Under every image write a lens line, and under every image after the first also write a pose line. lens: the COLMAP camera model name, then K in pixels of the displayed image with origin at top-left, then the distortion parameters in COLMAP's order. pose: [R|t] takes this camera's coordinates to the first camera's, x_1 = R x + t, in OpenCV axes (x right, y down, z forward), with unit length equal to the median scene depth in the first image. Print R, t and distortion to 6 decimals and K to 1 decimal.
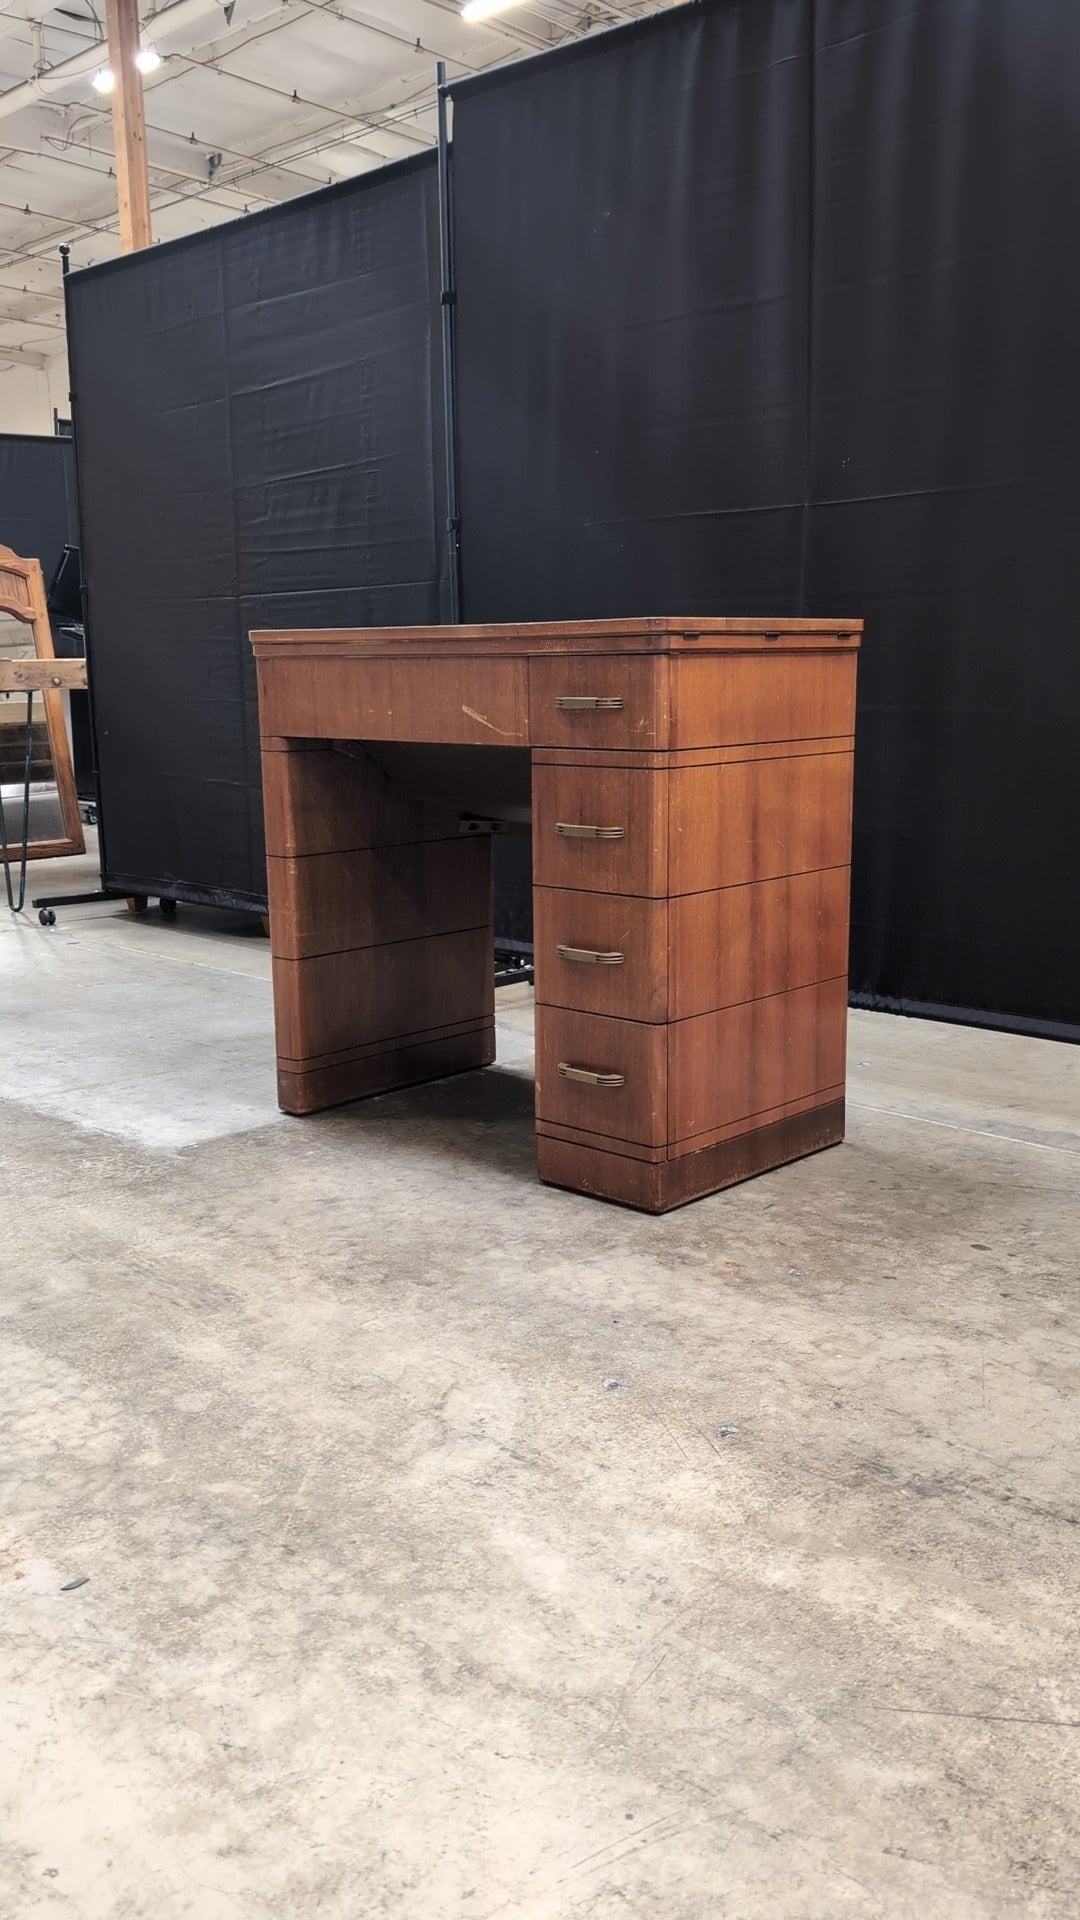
lens RADIAL K [[1656.8, 0, 540.0], [0, 1656.8, 960.0], [0, 0, 1]] dist [0.012367, 0.001895]
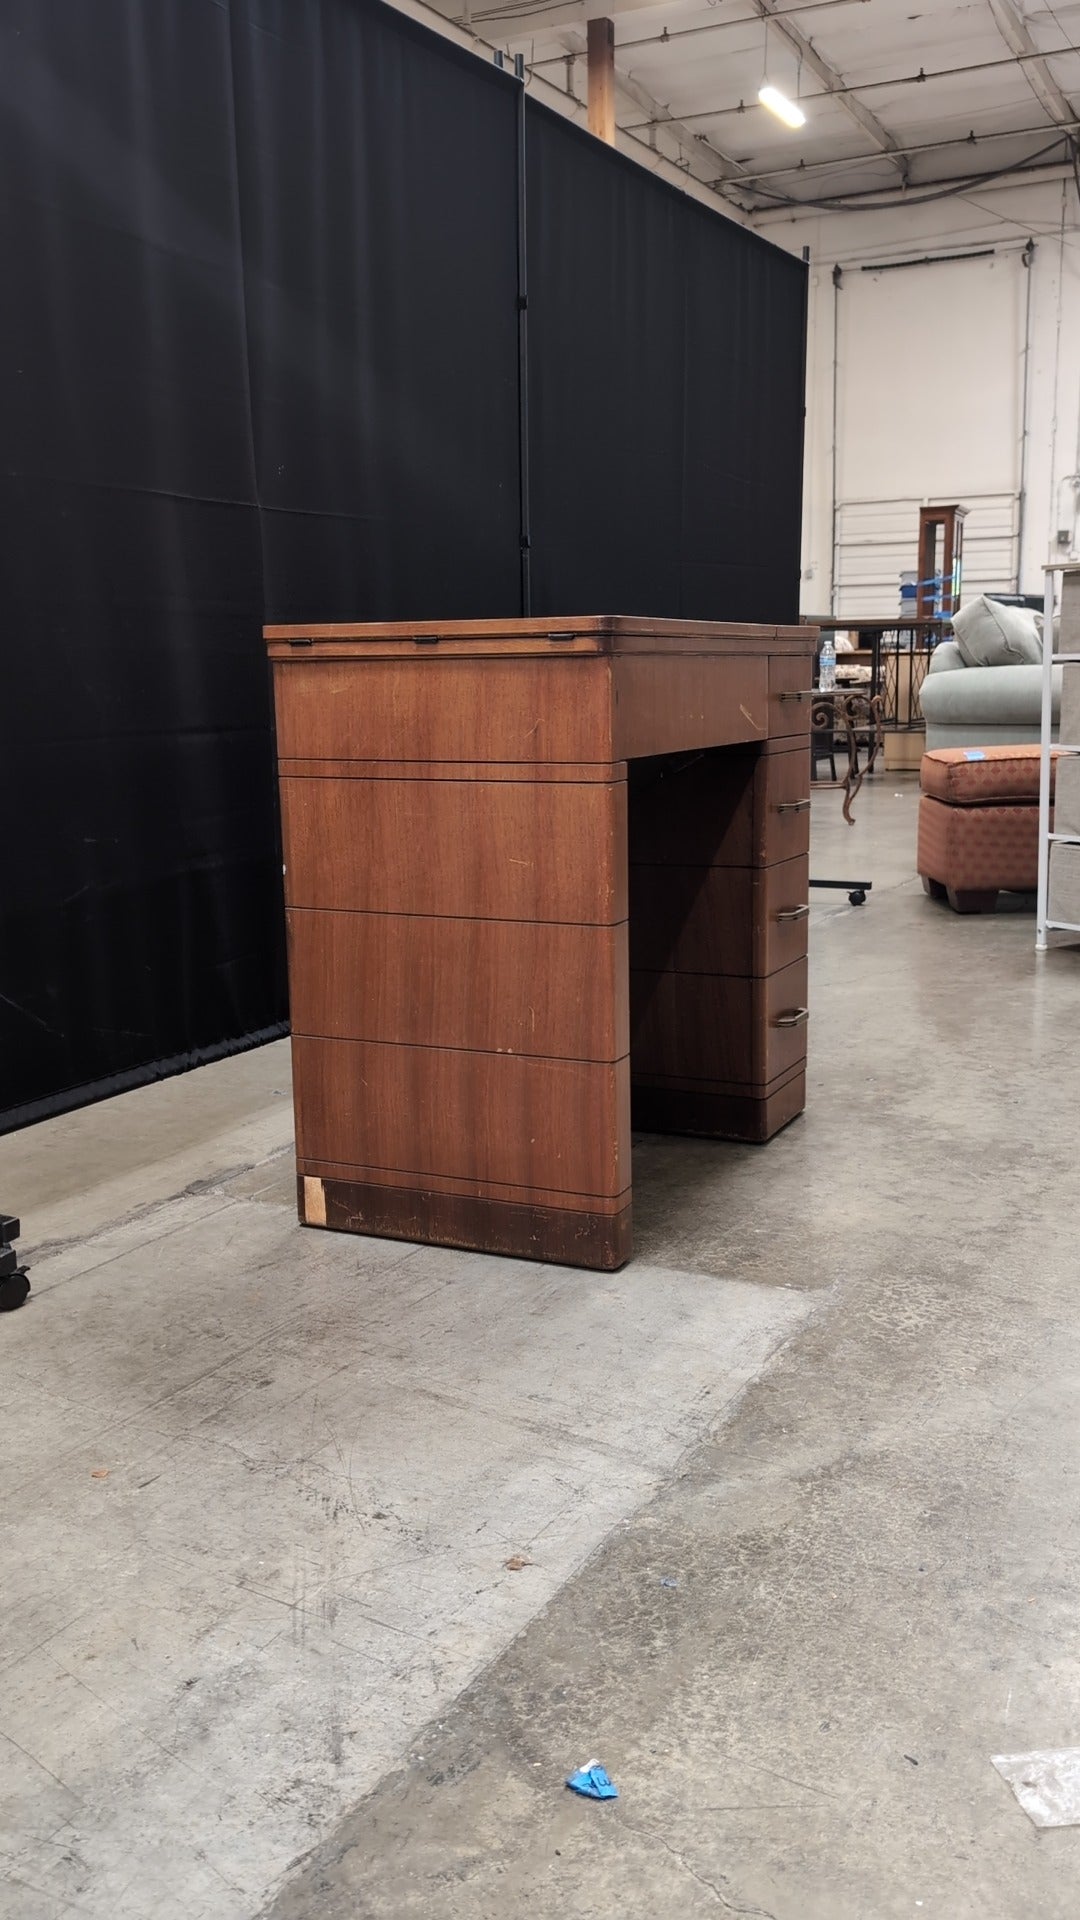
lens RADIAL K [[1662.3, 0, 540.0], [0, 1662.3, 960.0], [0, 0, 1]] dist [-0.009117, 0.014369]
pose [[-0.294697, -0.150032, 0.943740, -1.004835], [0.192301, 0.958083, 0.212361, -0.249213], [-0.936042, 0.244064, -0.253493, 1.448958]]
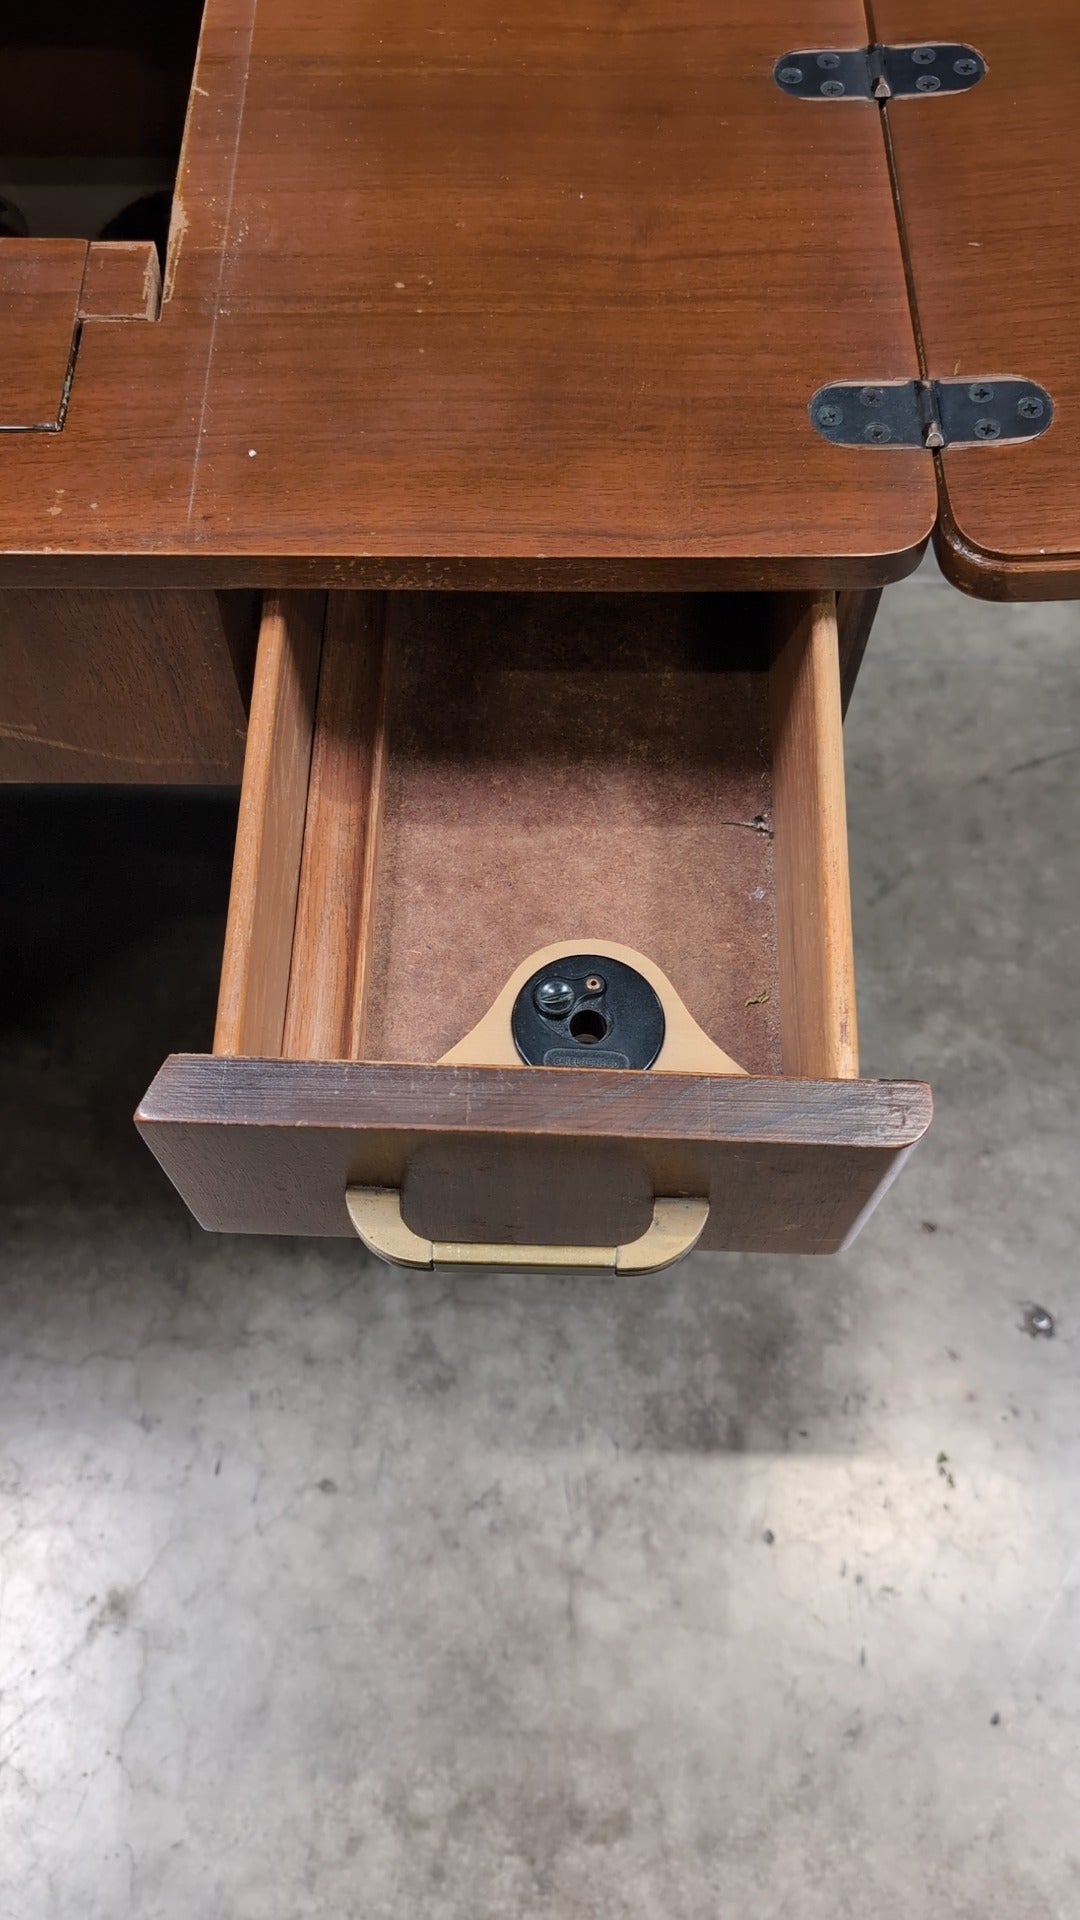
lens RADIAL K [[1659.8, 0, 540.4], [0, 1659.8, 963.2], [0, 0, 1]] dist [-0.005734, 0.008620]
pose [[0.732350, -0.596586, 0.328253, -0.084027], [0.106032, 0.576099, 0.810473, -0.343453], [-0.672623, -0.558745, 0.485163, 0.810389]]
